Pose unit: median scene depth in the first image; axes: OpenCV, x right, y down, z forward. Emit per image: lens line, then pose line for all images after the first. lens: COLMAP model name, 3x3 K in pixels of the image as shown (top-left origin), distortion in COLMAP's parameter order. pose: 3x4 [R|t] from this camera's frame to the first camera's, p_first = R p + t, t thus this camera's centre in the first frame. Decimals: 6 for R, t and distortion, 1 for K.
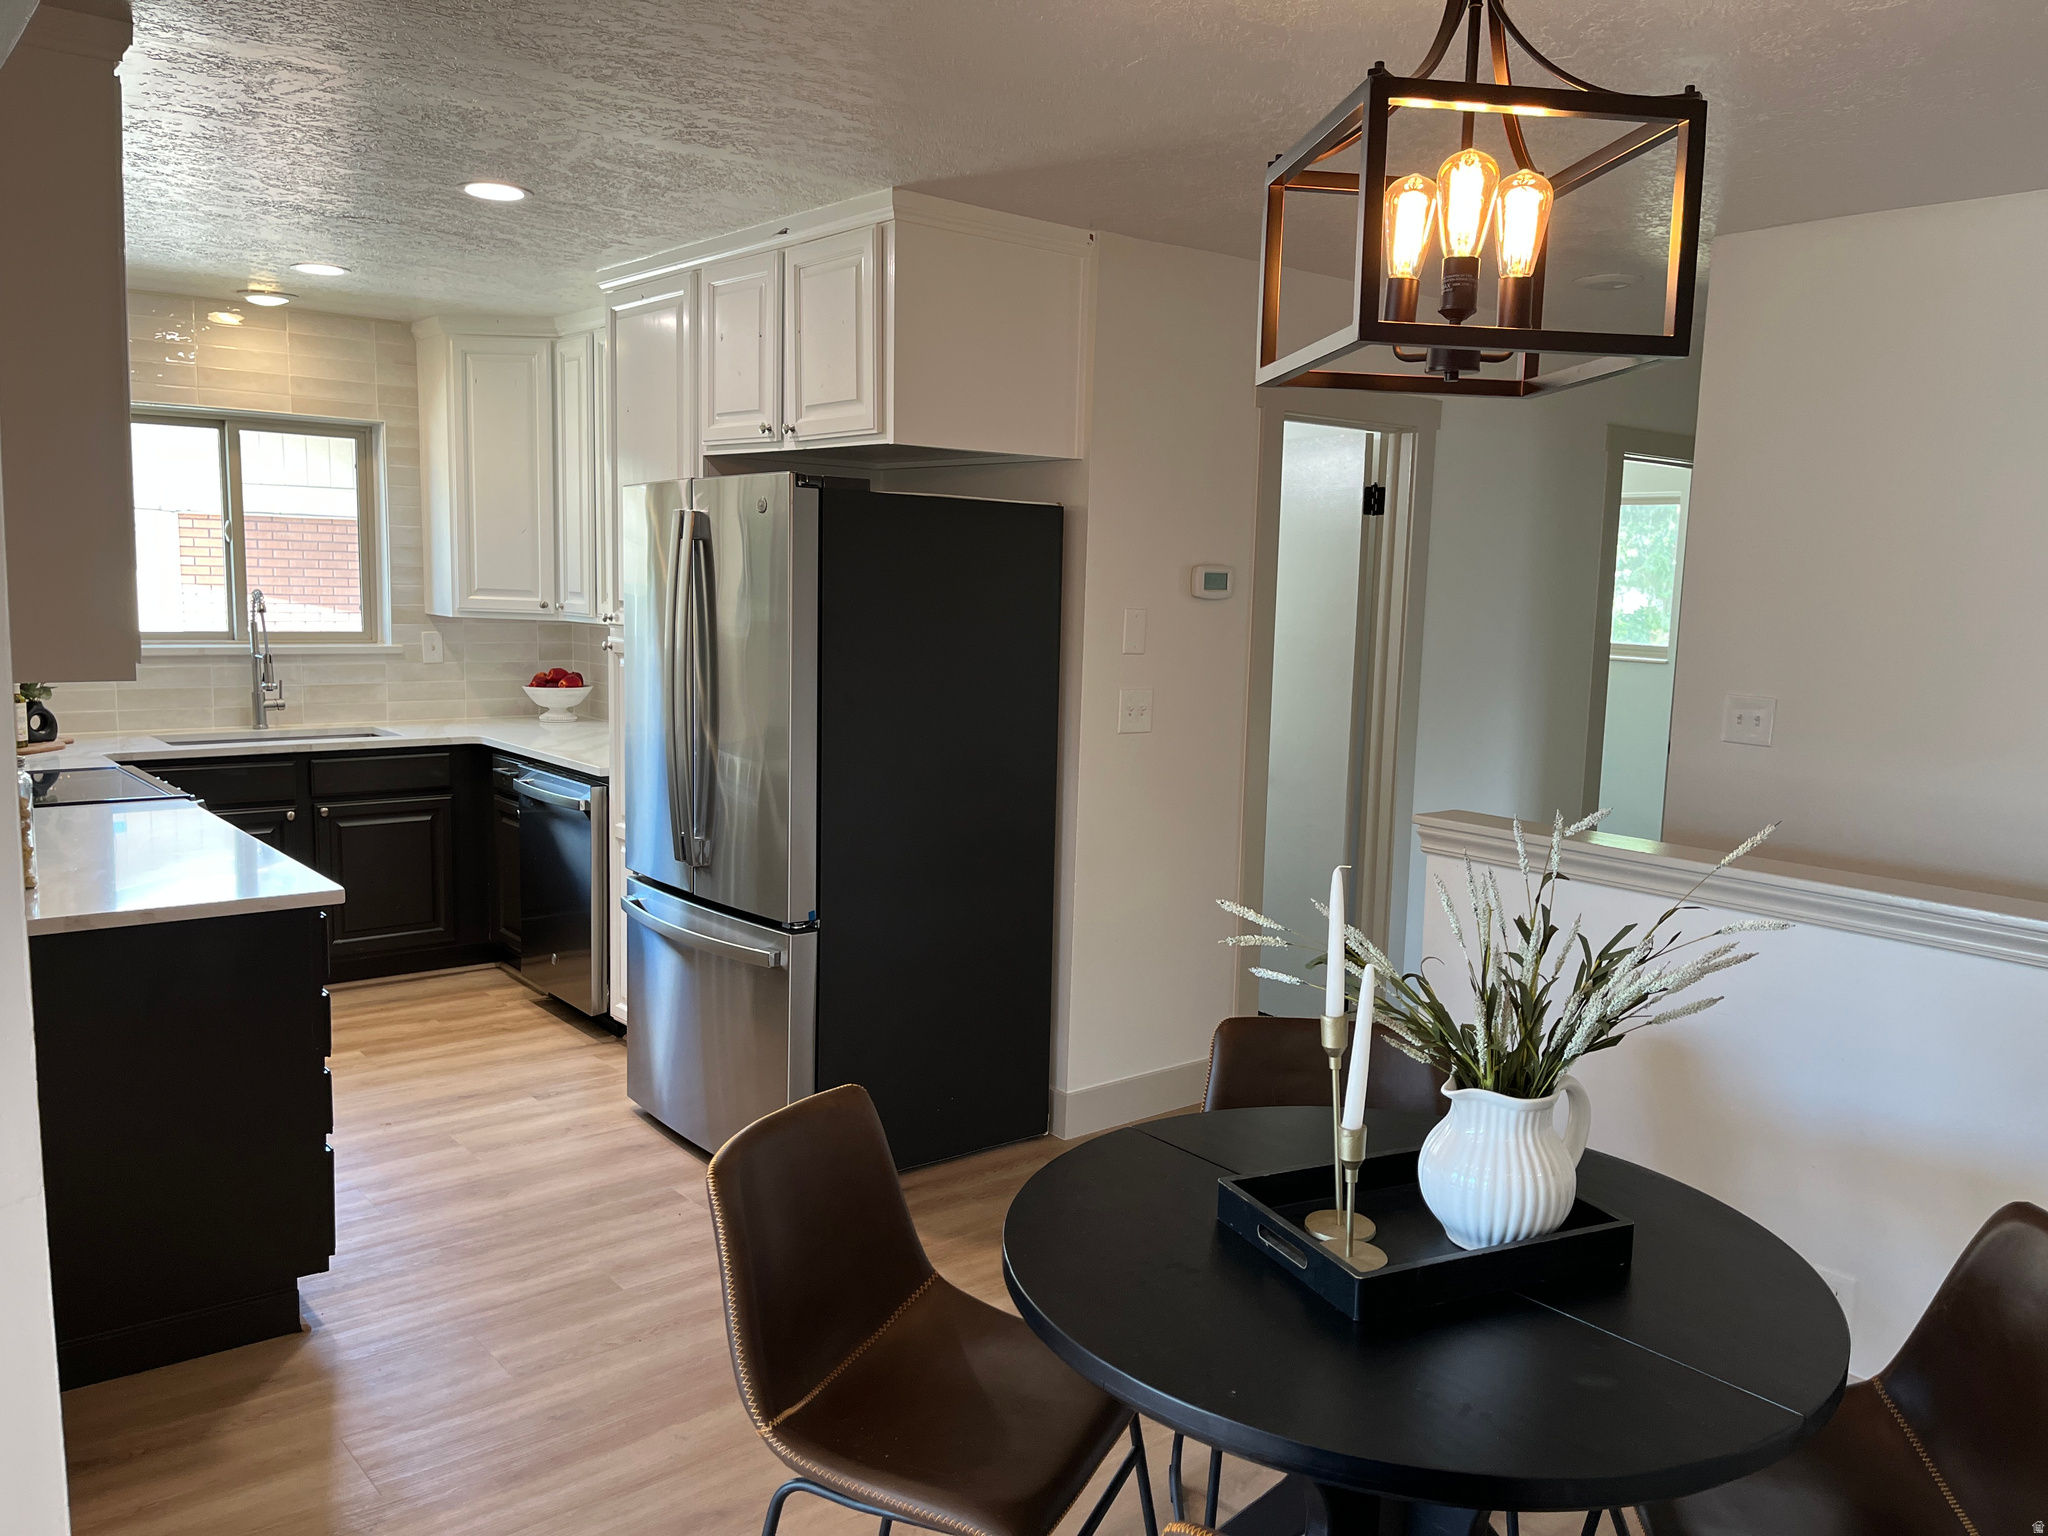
lens RADIAL K [[1552.6, 0, 1028.9], [0, 1552.6, 769.9], [0, 0, 1]] dist [0.010272, 0.001804]
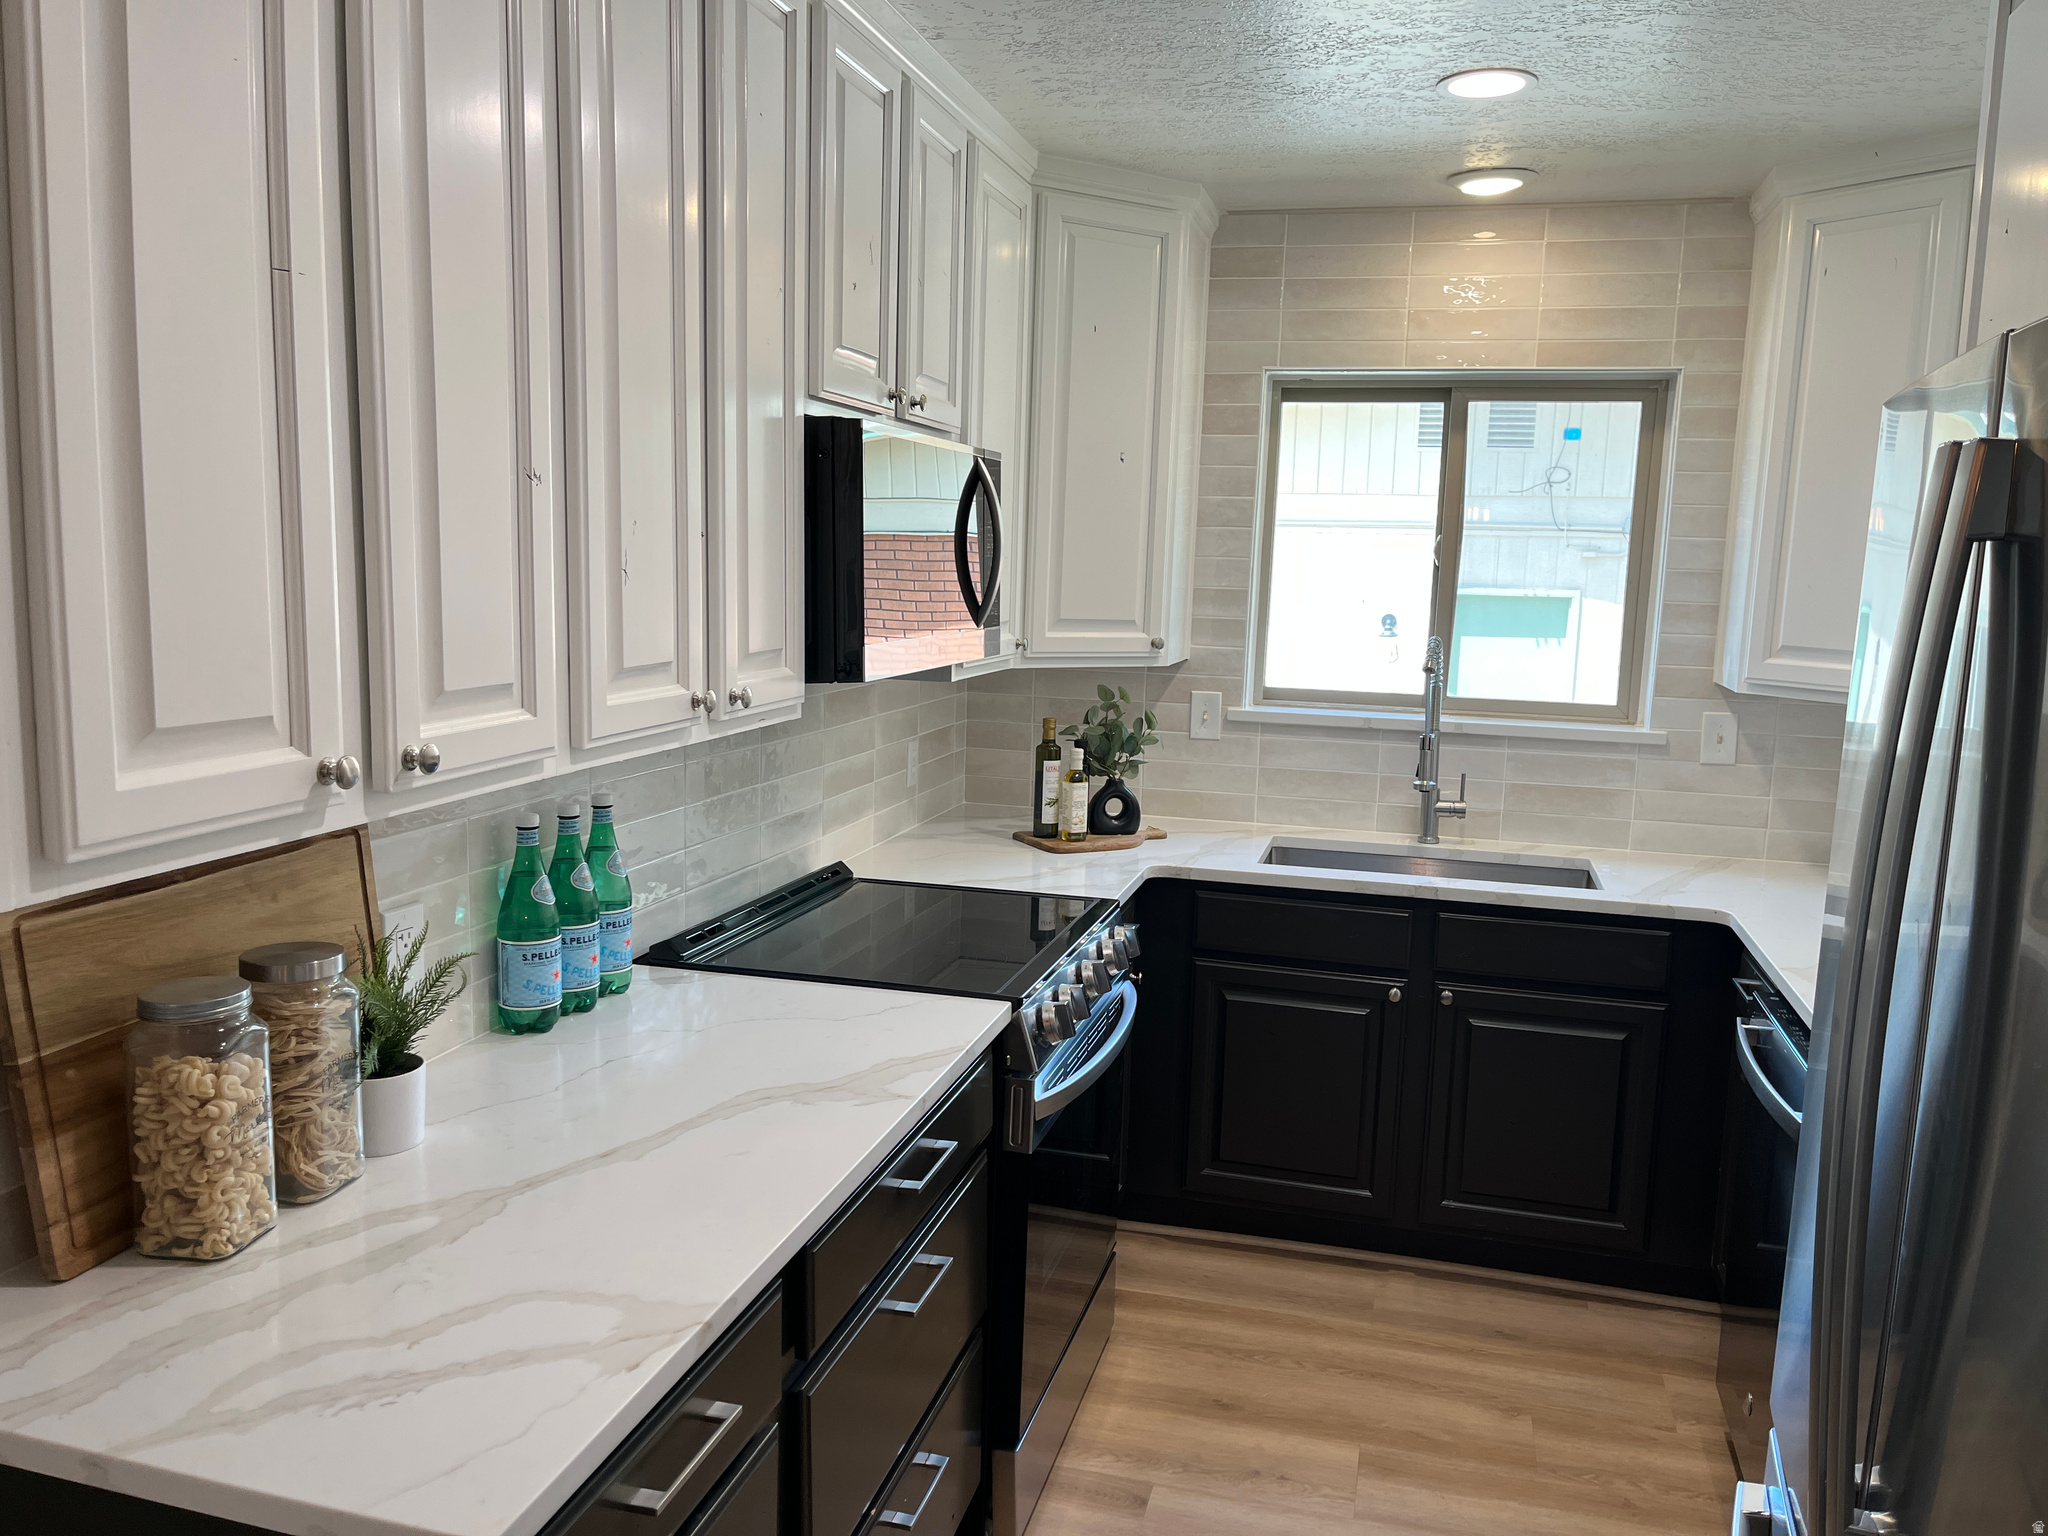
lens RADIAL K [[1552.6, 0, 1024.3], [0, 1552.6, 785.1], [0, 0, 1]] dist [0.010272, 0.001804]
pose [[0.581453, 0.108392, -0.806327, -0.055193], [-0.116848, 0.991936, 0.049081, -0.062789], [0.805145, 0.065680, 0.589430, 0.455517]]
